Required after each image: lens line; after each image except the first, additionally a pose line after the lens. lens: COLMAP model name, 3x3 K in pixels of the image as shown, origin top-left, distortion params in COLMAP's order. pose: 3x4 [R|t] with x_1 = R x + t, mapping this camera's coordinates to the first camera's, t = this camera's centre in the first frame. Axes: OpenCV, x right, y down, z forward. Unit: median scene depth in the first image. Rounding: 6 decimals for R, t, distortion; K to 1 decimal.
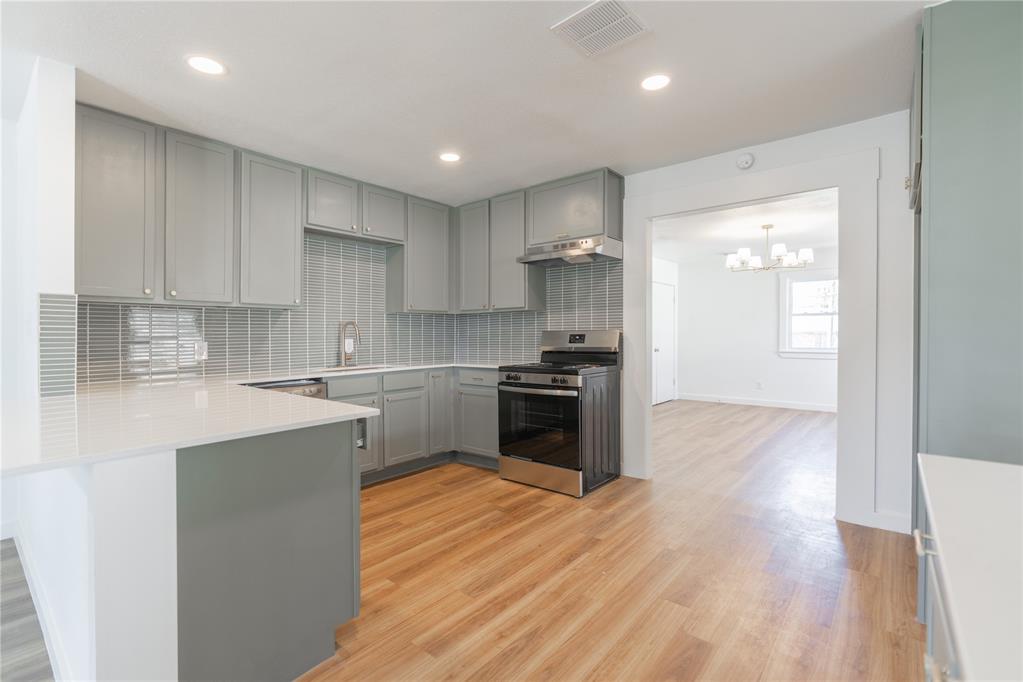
lens RADIAL K [[467.8, 0, 514.3], [0, 467.8, 333.0], [0, 0, 1]] dist [-0.000879, 0.000820]
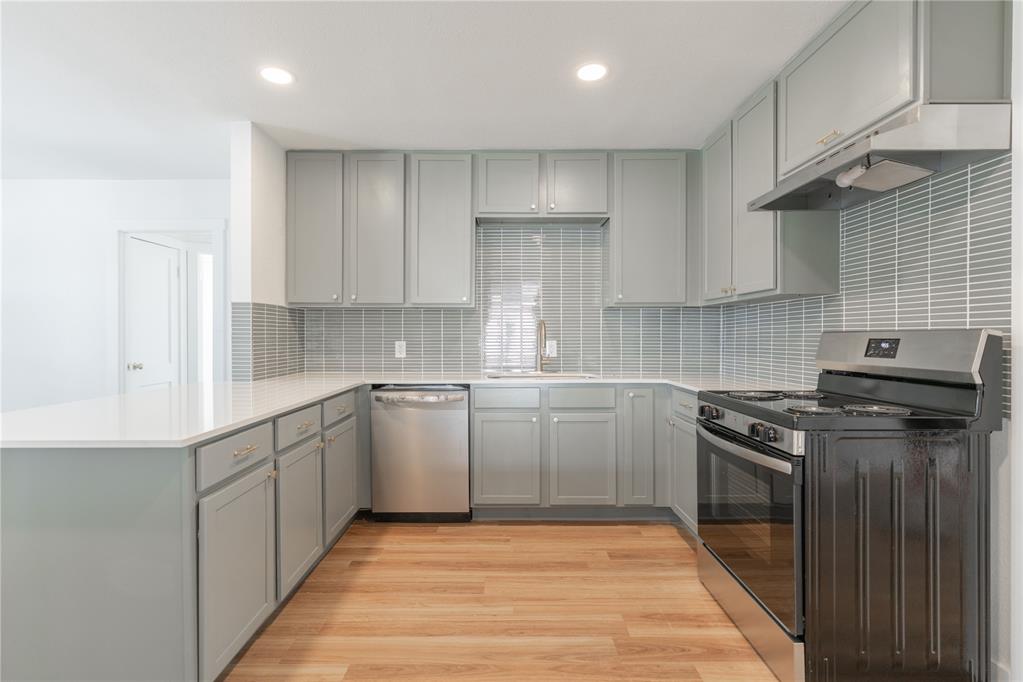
lens RADIAL K [[467.6, 0, 500.7], [0, 467.6, 330.8], [0, 0, 1]] dist [-0.000339, -0.000037]
pose [[0.630465, 0.000780, -0.776217, 0.271146], [-0.003325, 0.999993, -0.001696, -0.003066], [0.776210, 0.003650, 0.630464, 0.429111]]
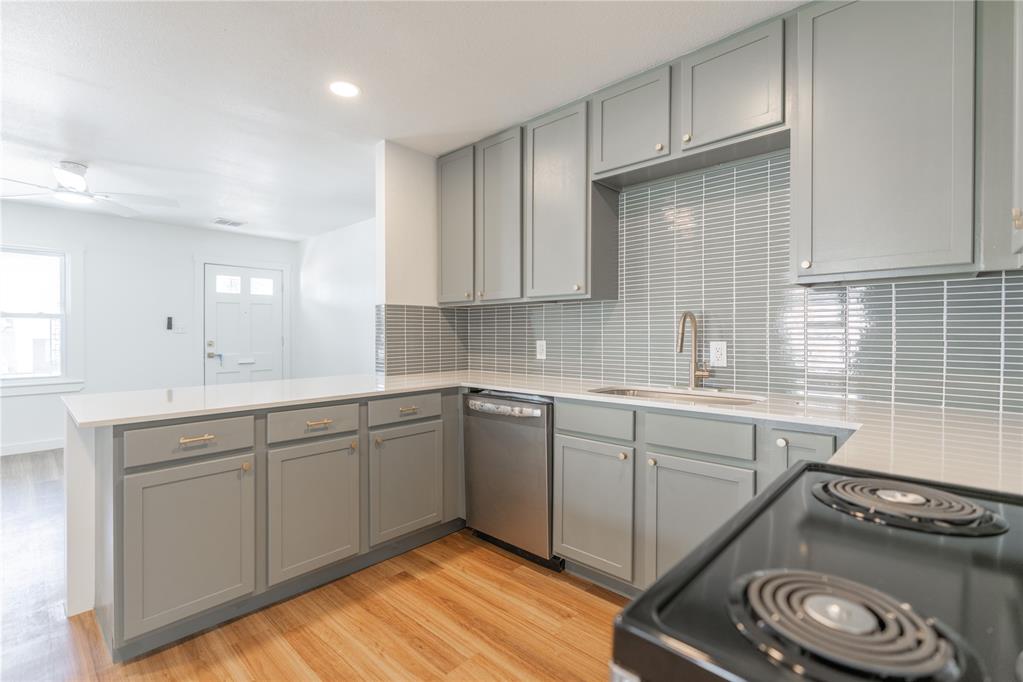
lens RADIAL K [[462.8, 0, 511.7], [0, 462.8, 331.0], [0, 0, 1]] dist [-0.003027, 0.000257]
pose [[-0.060232, 0.003028, -0.998180, 0.238694], [0.004447, 0.999986, 0.002765, -0.002532], [0.998174, -0.004272, -0.060245, 0.859773]]
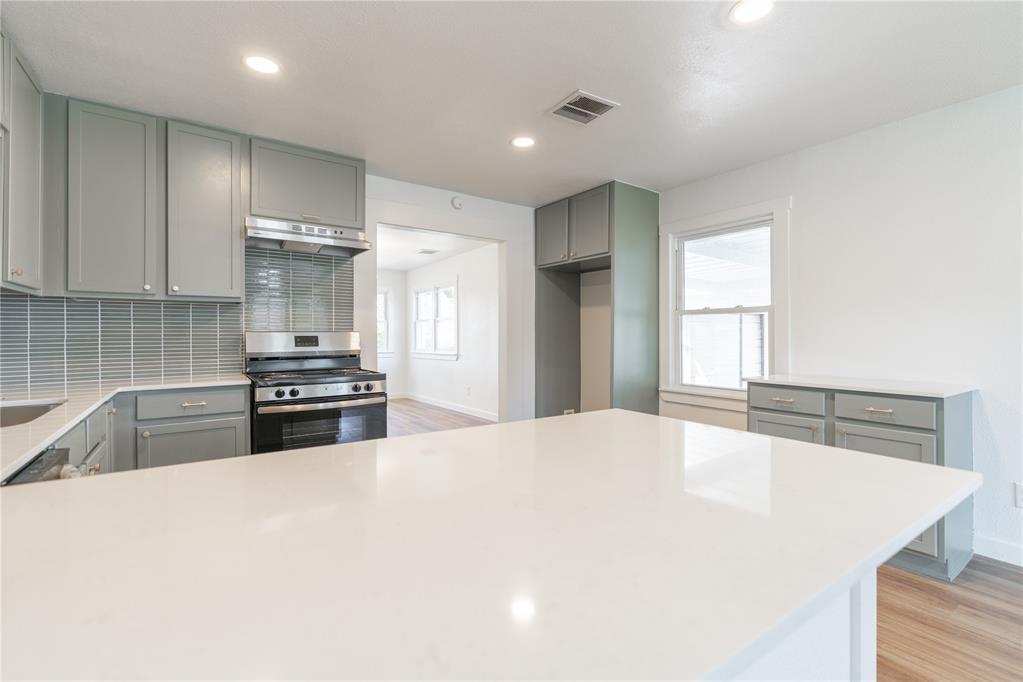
lens RADIAL K [[454.9, 0, 510.2], [0, 454.9, 339.4], [0, 0, 1]] dist [-0.000619, 0.000027]
pose [[0.270314, -0.000282, 0.962772, -0.588770], [-0.002612, 0.999996, 0.001026, 0.007351], [-0.962769, -0.002792, 0.270312, 0.447078]]
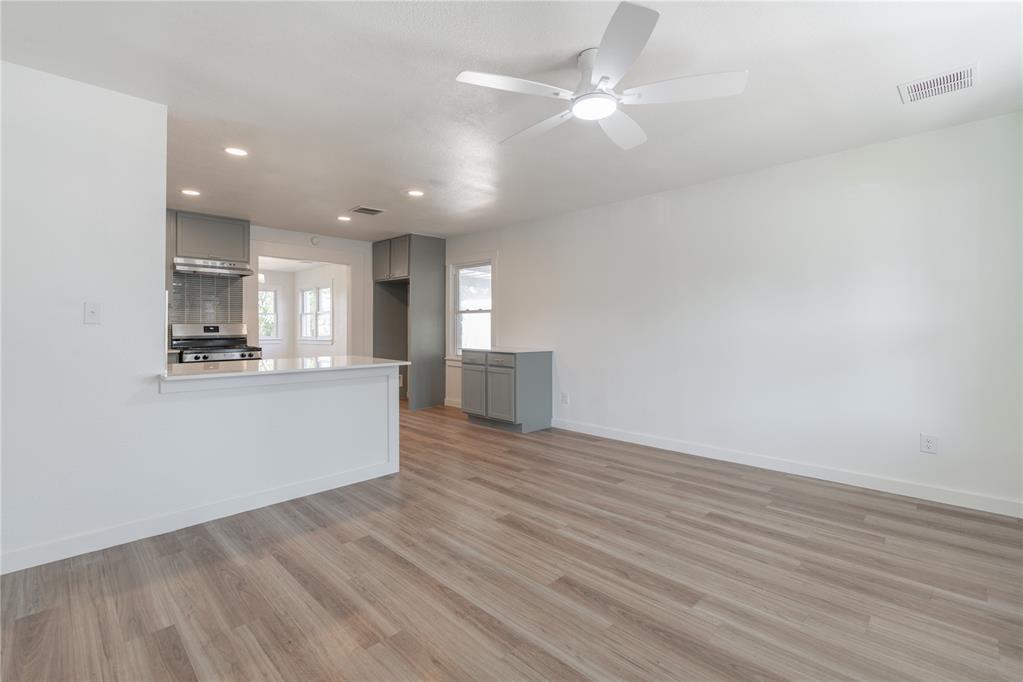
lens RADIAL K [[462.8, 0, 511.7], [0, 462.8, 331.0], [0, 0, 1]] dist [-0.003027, 0.000257]
pose [[0.093925, -0.003781, 0.995572, -1.233804], [-0.002487, 0.999989, 0.004033, 0.010157], [-0.995576, -0.002855, 0.093914, -0.034342]]
